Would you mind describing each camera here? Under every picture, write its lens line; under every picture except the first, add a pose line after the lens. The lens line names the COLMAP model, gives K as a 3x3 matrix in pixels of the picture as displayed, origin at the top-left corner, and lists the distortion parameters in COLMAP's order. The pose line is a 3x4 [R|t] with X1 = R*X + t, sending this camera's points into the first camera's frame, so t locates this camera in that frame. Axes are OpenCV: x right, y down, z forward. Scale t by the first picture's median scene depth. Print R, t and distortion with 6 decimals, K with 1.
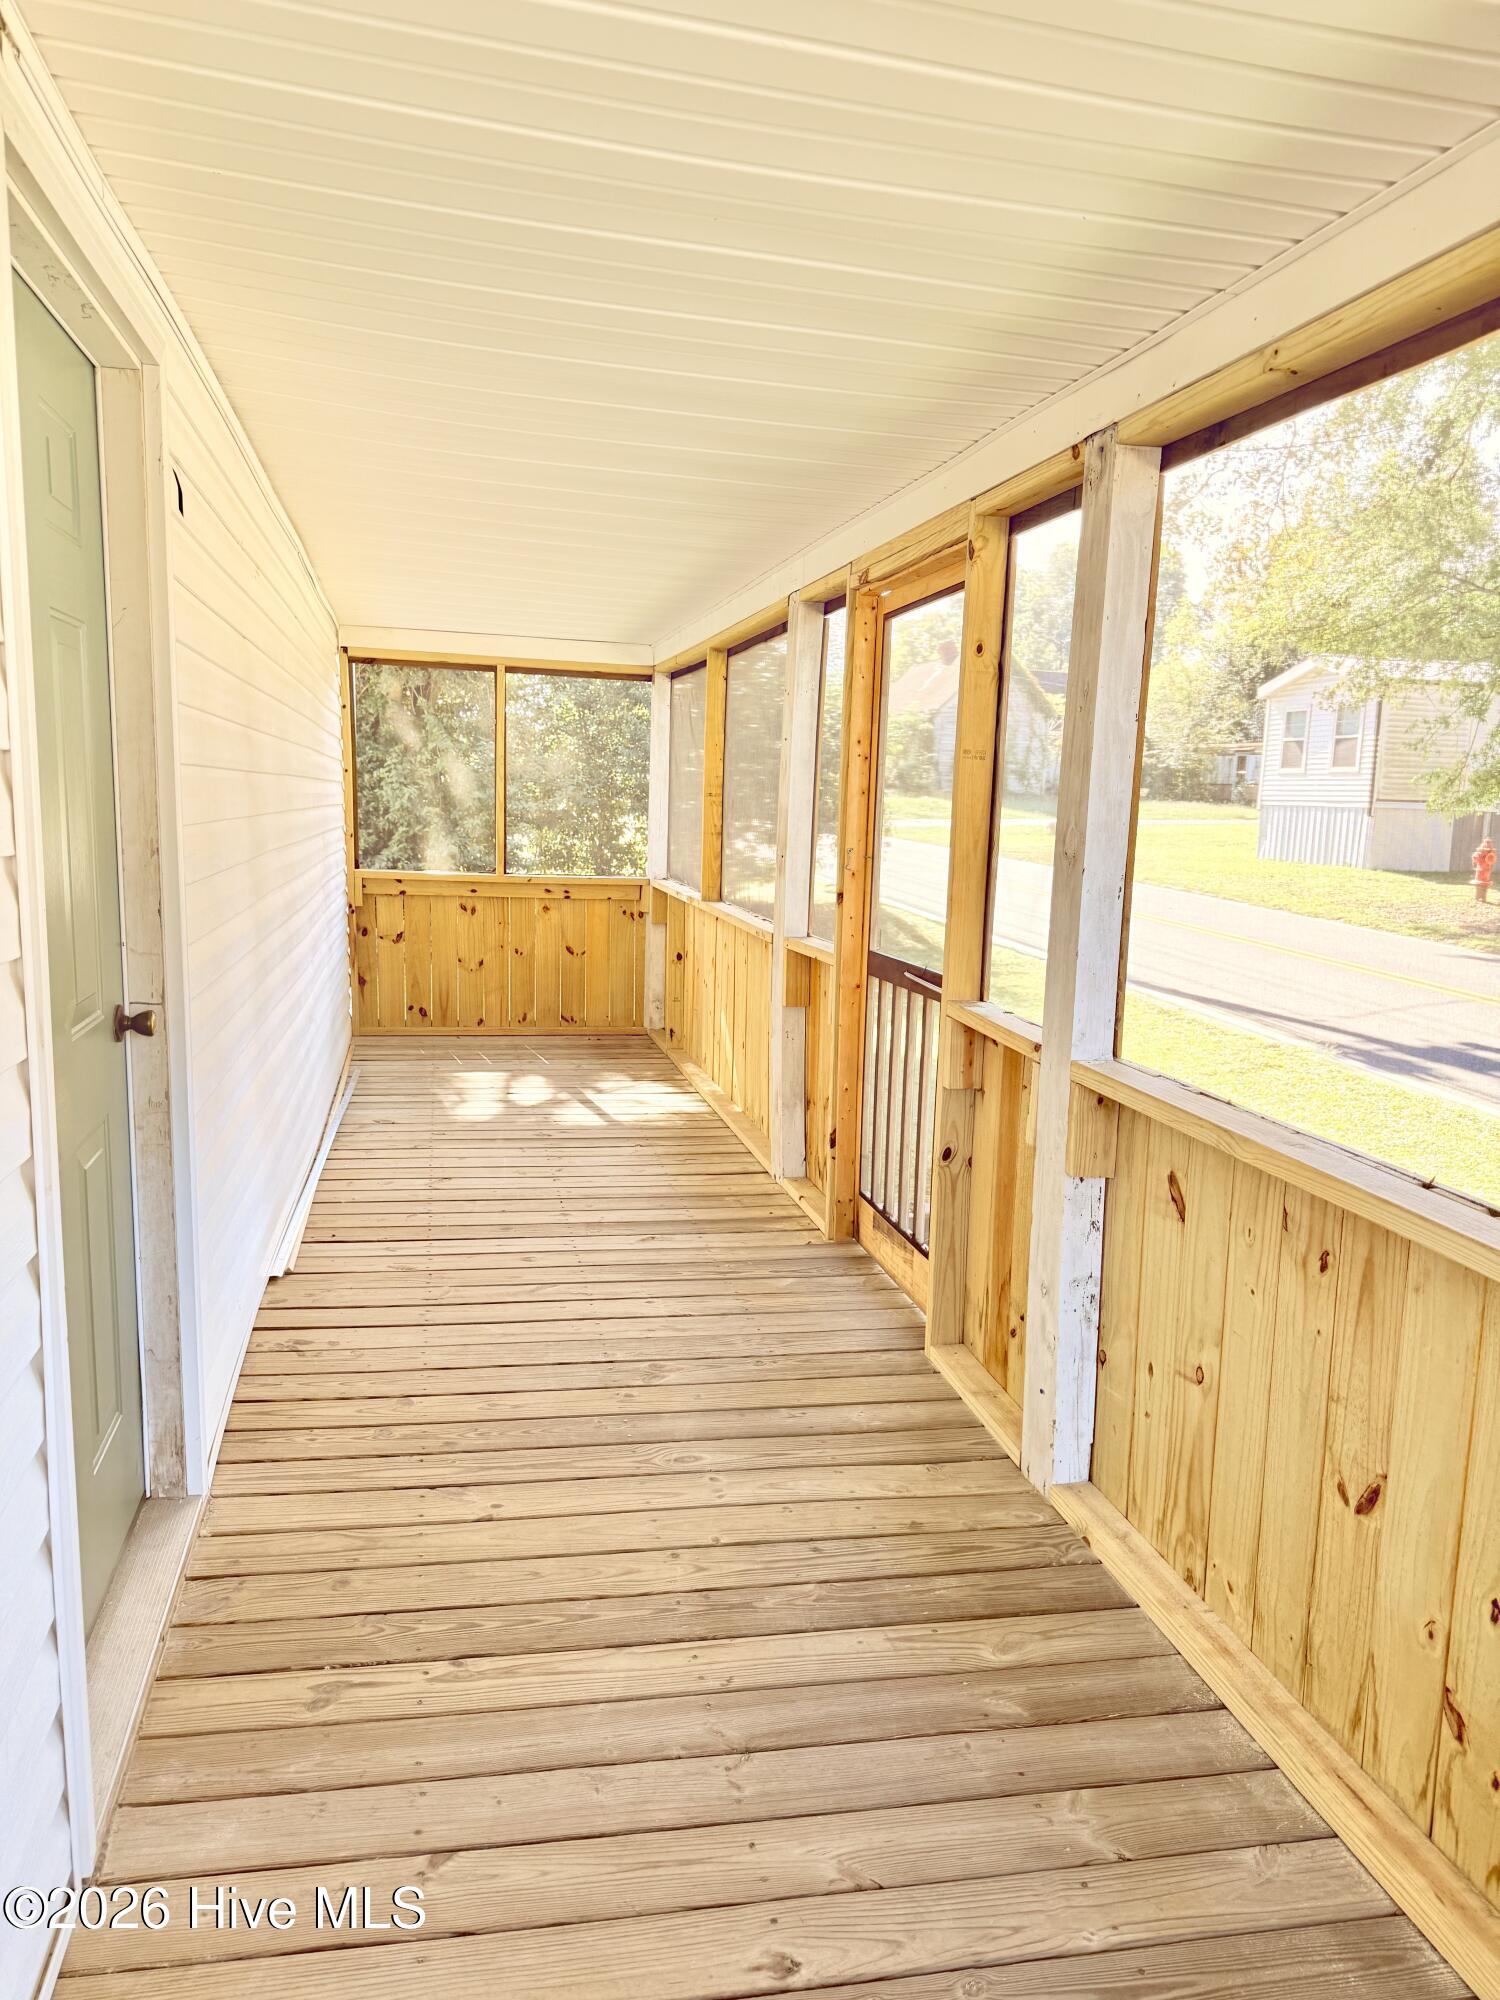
lens RADIAL K [[1403.9, 0, 750.0], [0, 1403.9, 1000.0], [0, 0, 1]] dist [0.072720, -0.100947]
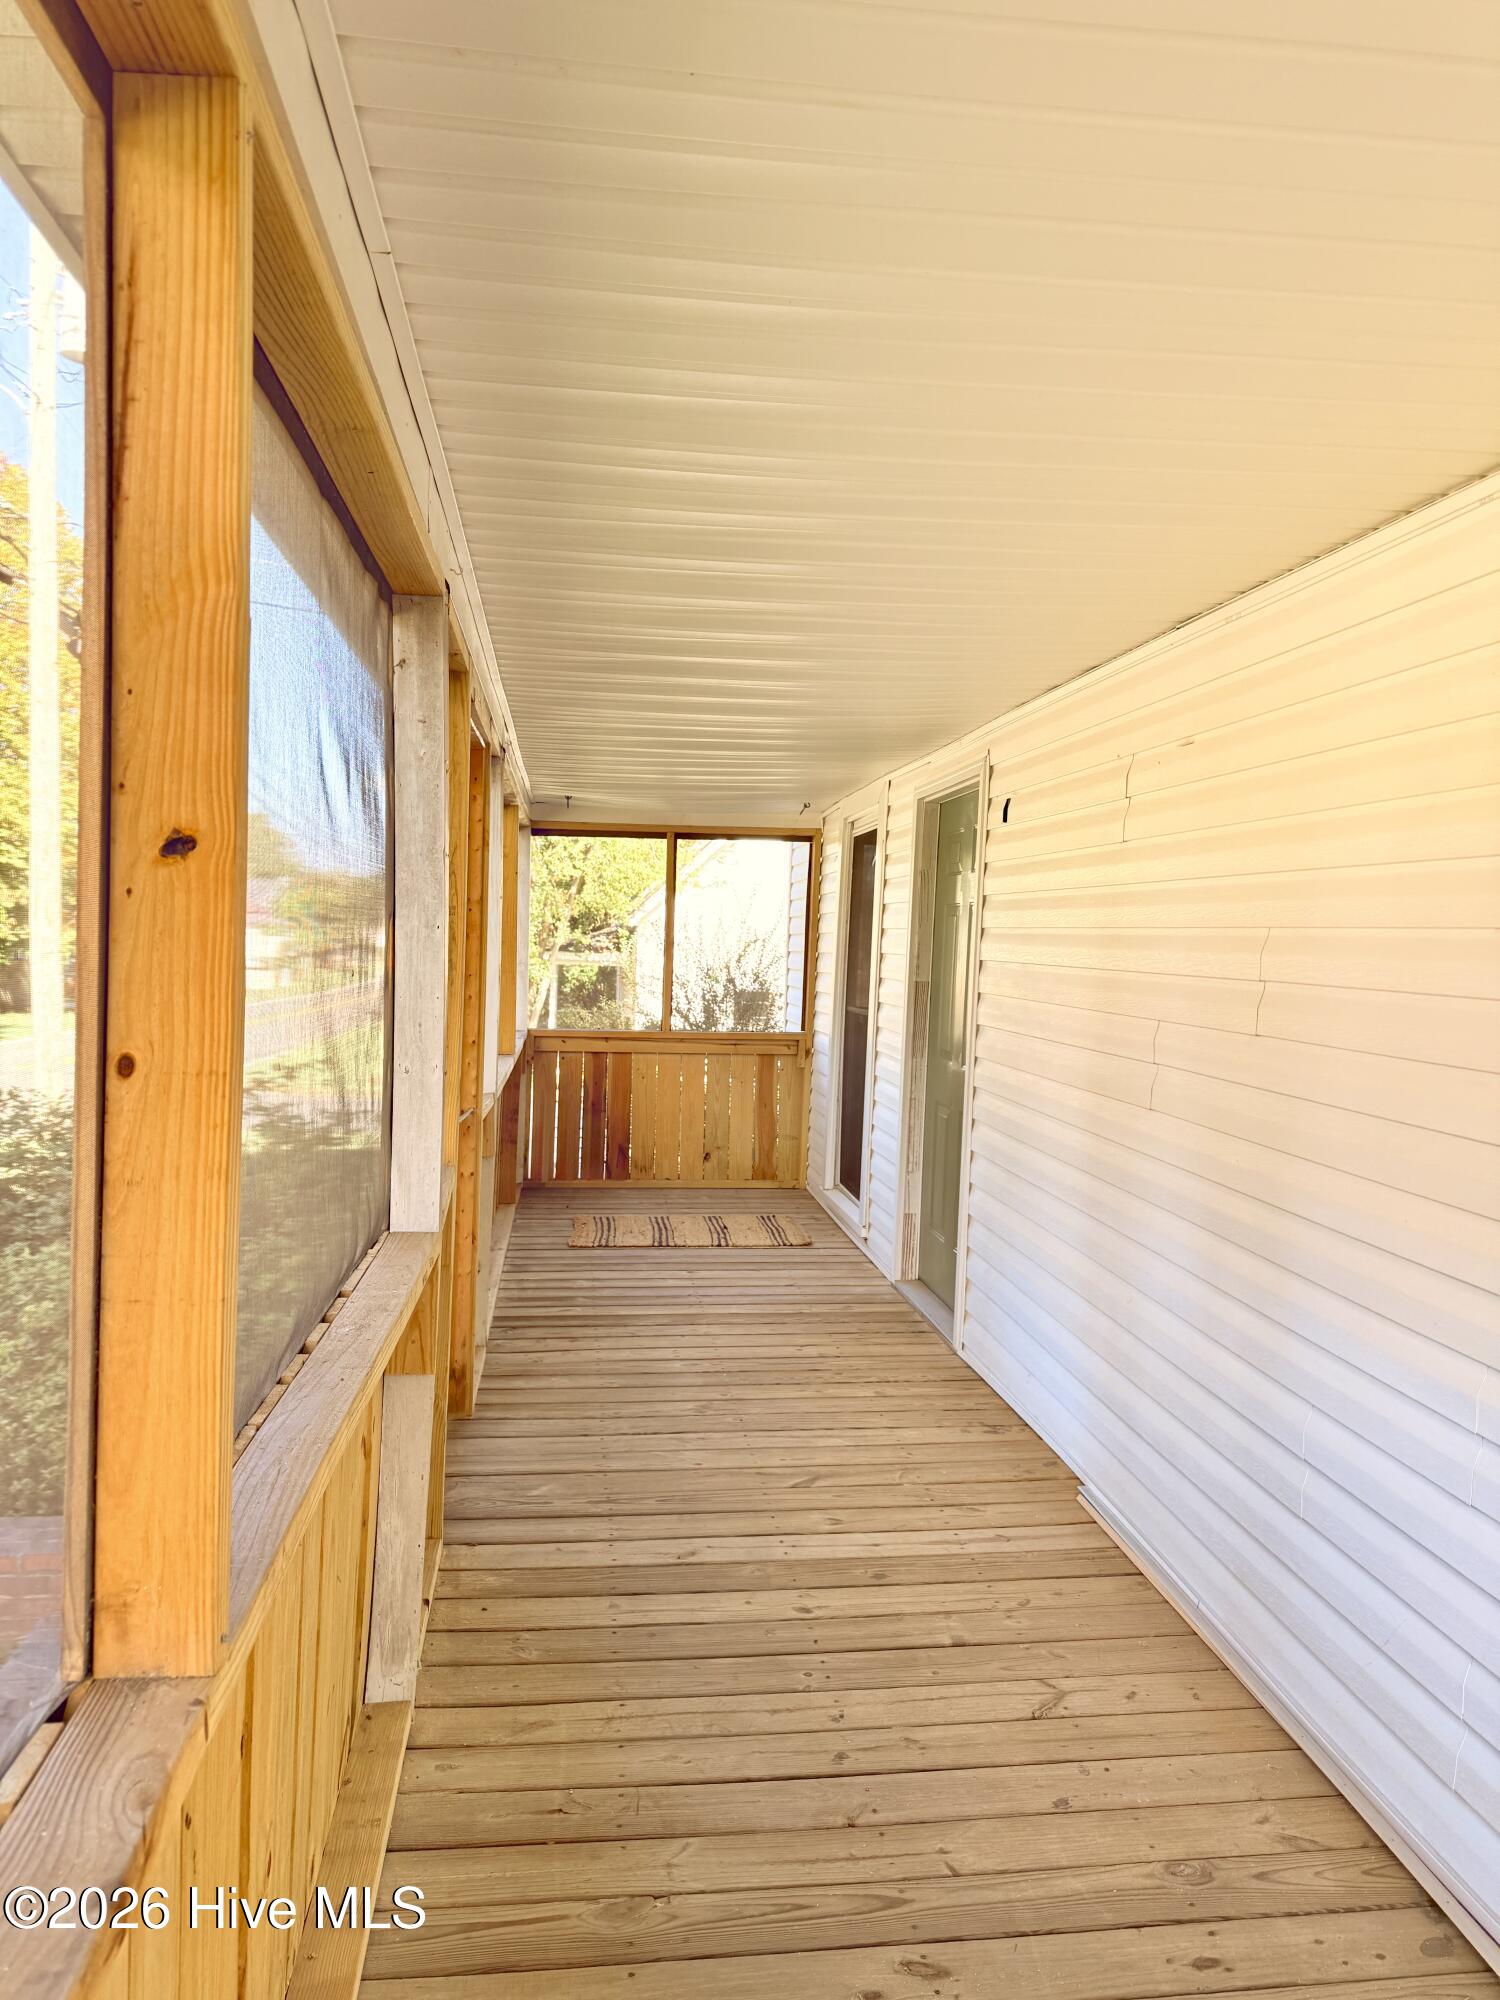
lens RADIAL K [[1403.9, 0, 750.0], [0, 1403.9, 1000.0], [0, 0, 1]] dist [0.072720, -0.100947]
pose [[-0.993600, -0.070225, 0.088470, -0.195855], [-0.052055, 0.979795, 0.193111, -0.345288], [-0.100244, 0.187270, -0.977180, 2.160272]]
